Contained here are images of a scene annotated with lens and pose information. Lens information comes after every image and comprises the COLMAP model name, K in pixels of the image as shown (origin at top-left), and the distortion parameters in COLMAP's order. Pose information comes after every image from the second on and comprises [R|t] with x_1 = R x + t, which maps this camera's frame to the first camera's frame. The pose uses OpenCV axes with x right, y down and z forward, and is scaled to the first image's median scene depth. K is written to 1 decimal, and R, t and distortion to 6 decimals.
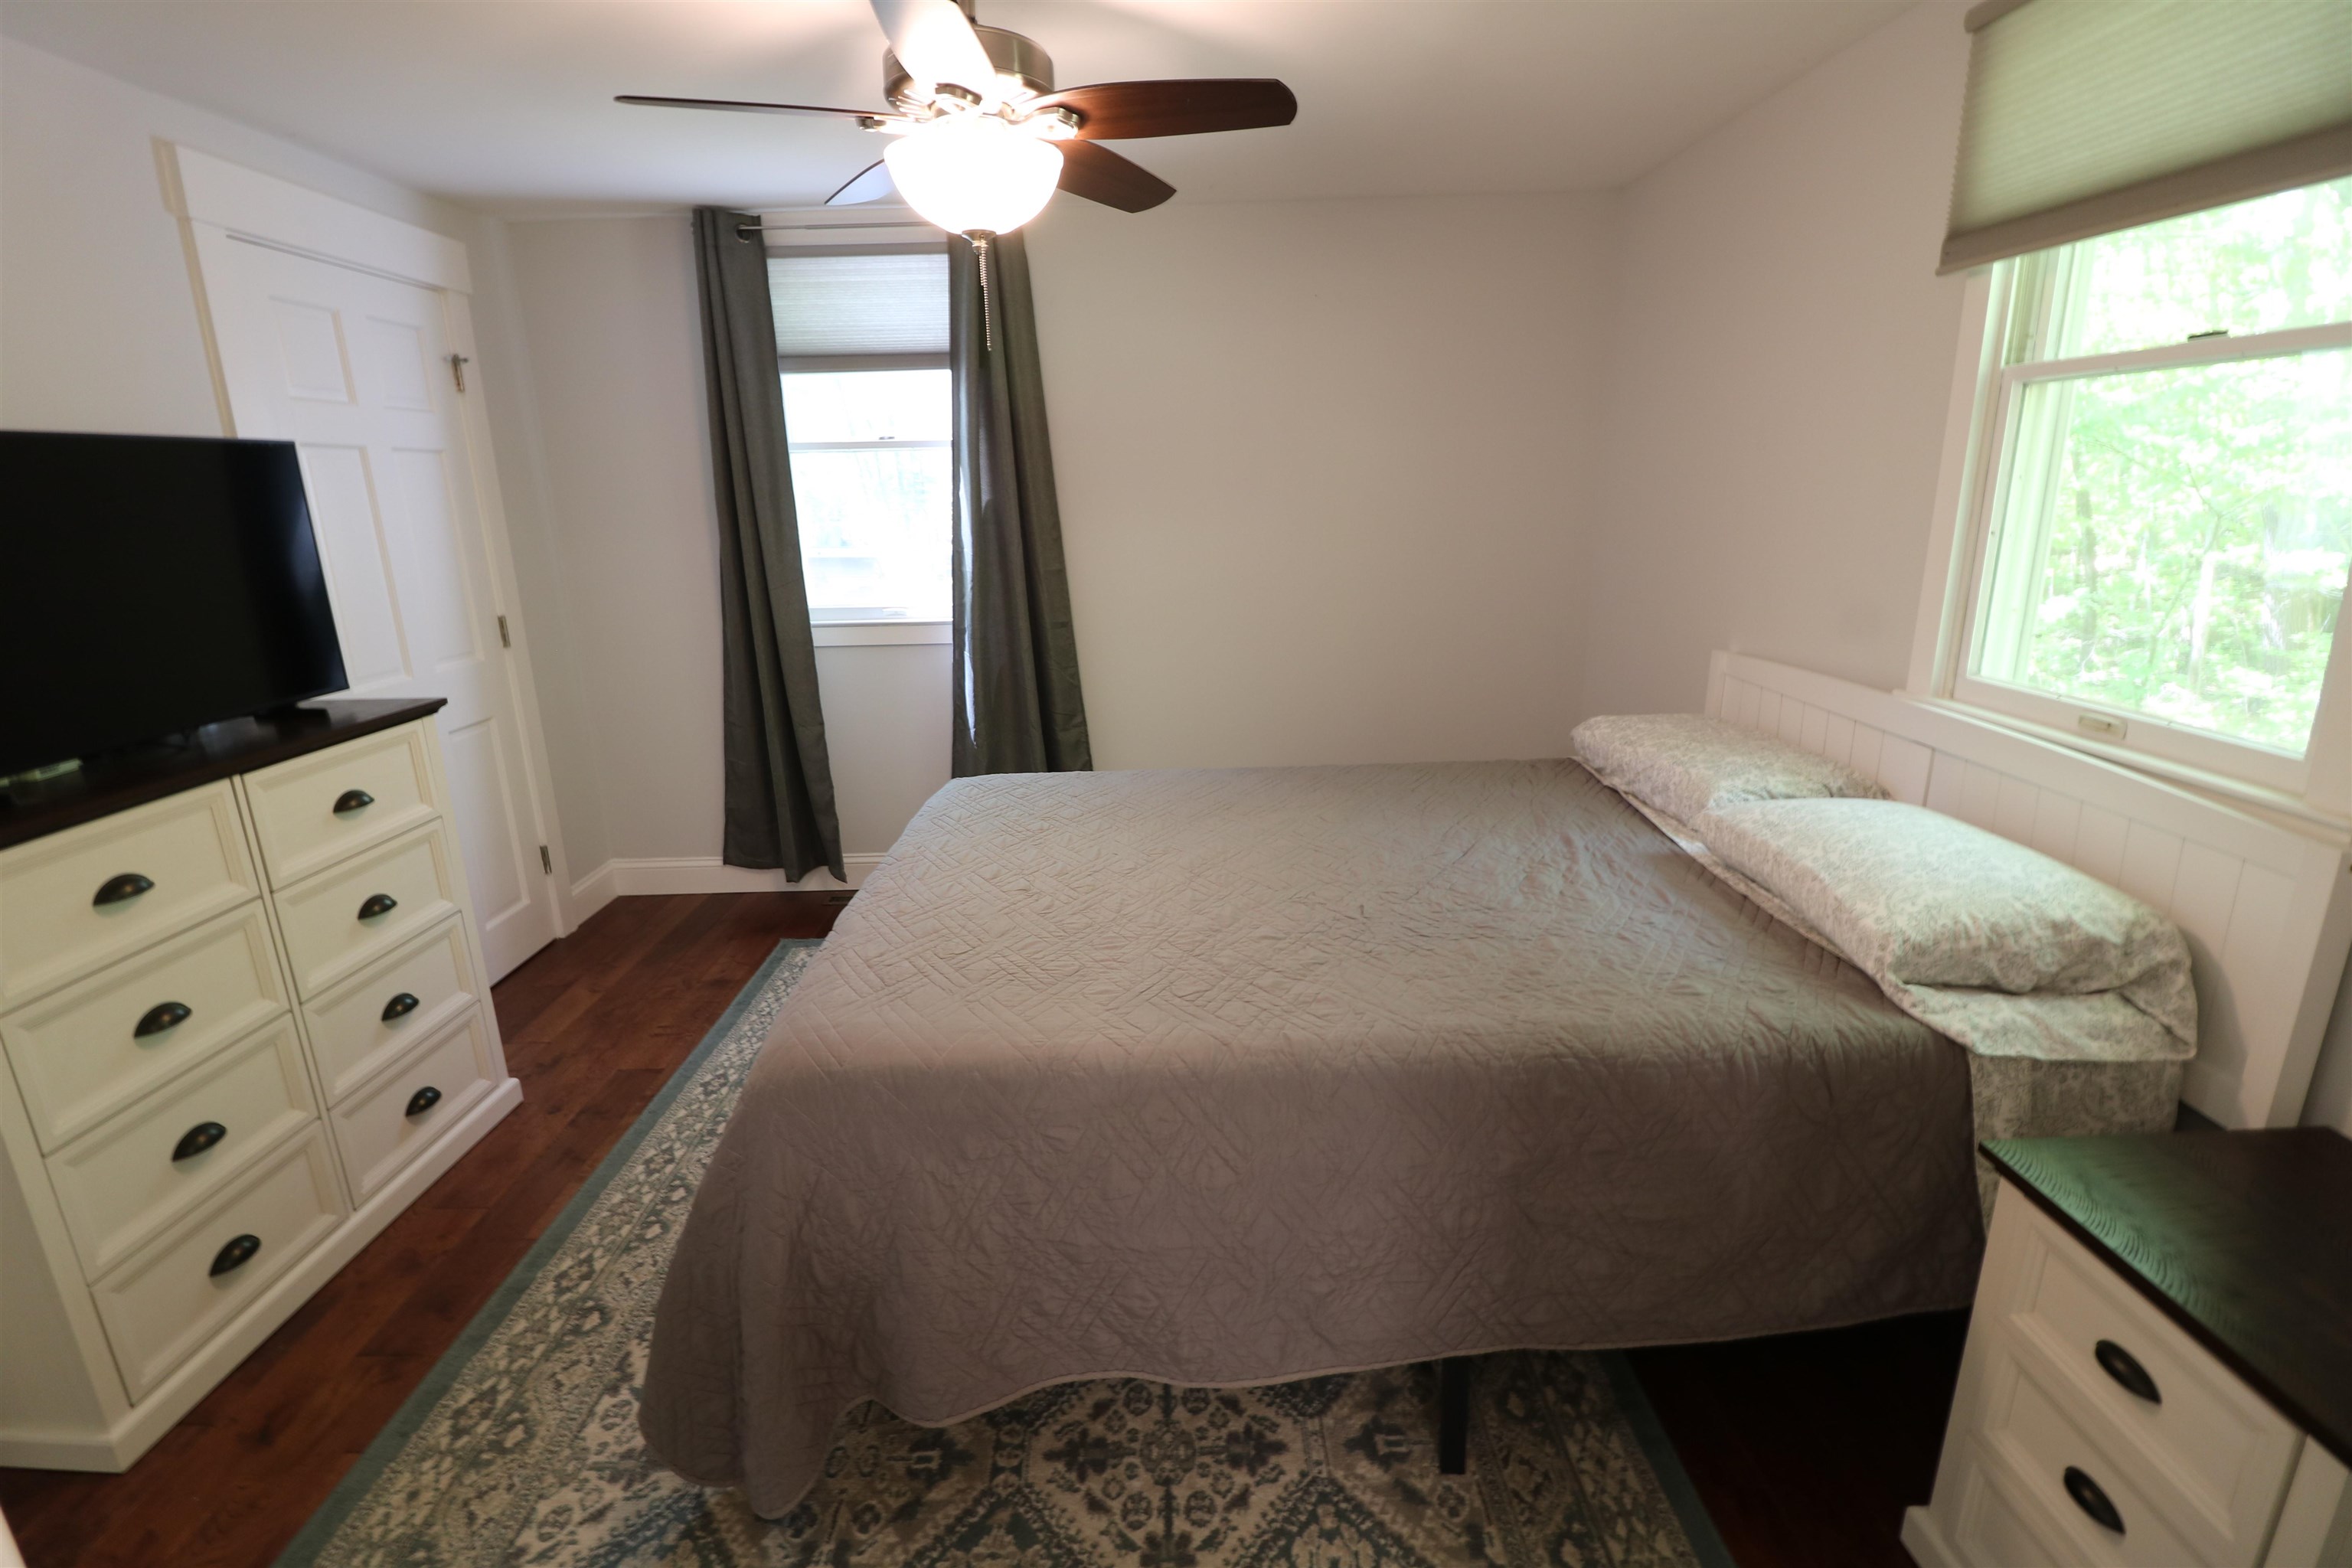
lens RADIAL K [[1085.0, 0, 1178.8], [0, 1085.0, 797.0], [0, 0, 1]] dist [-0.019338, -0.003654]
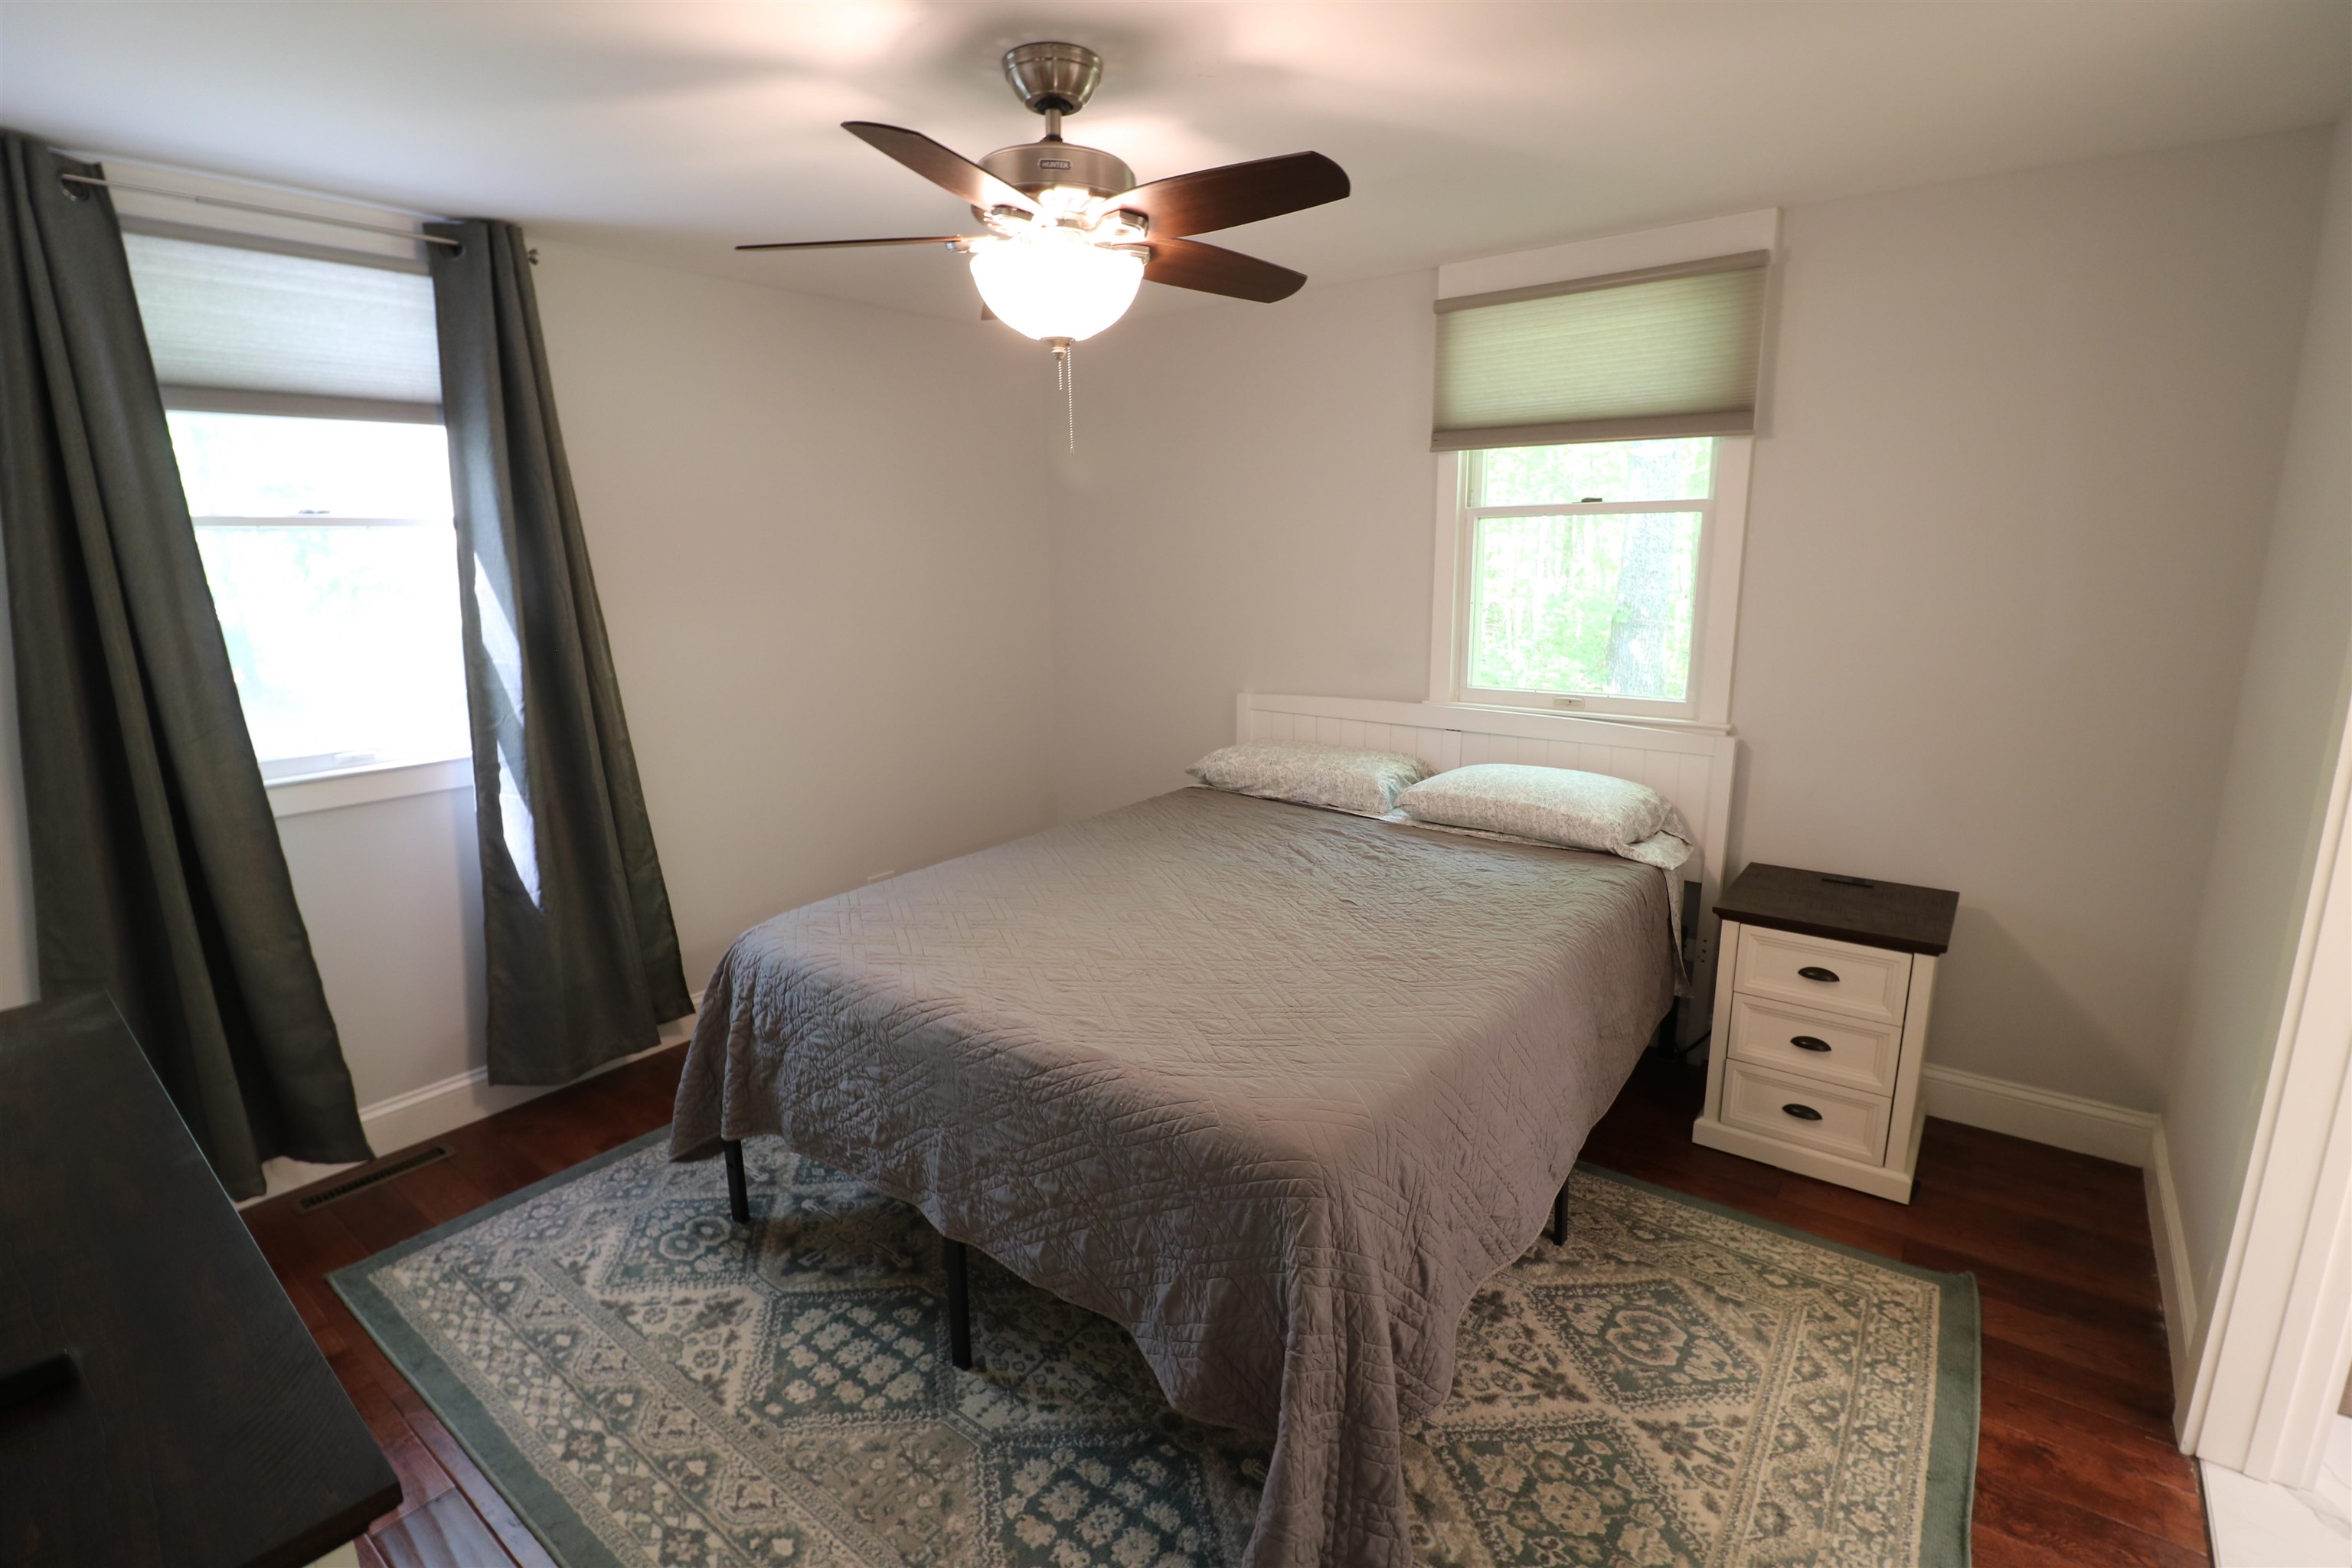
lens RADIAL K [[1085.0, 0, 1183.4], [0, 1085.0, 774.6], [0, 0, 1]] dist [-0.019338, -0.003654]
pose [[0.608700, -0.148324, 0.779413, -0.926014], [0.214457, 0.976561, 0.018356, -0.110012], [-0.763867, 0.155977, 0.626242, 0.312085]]
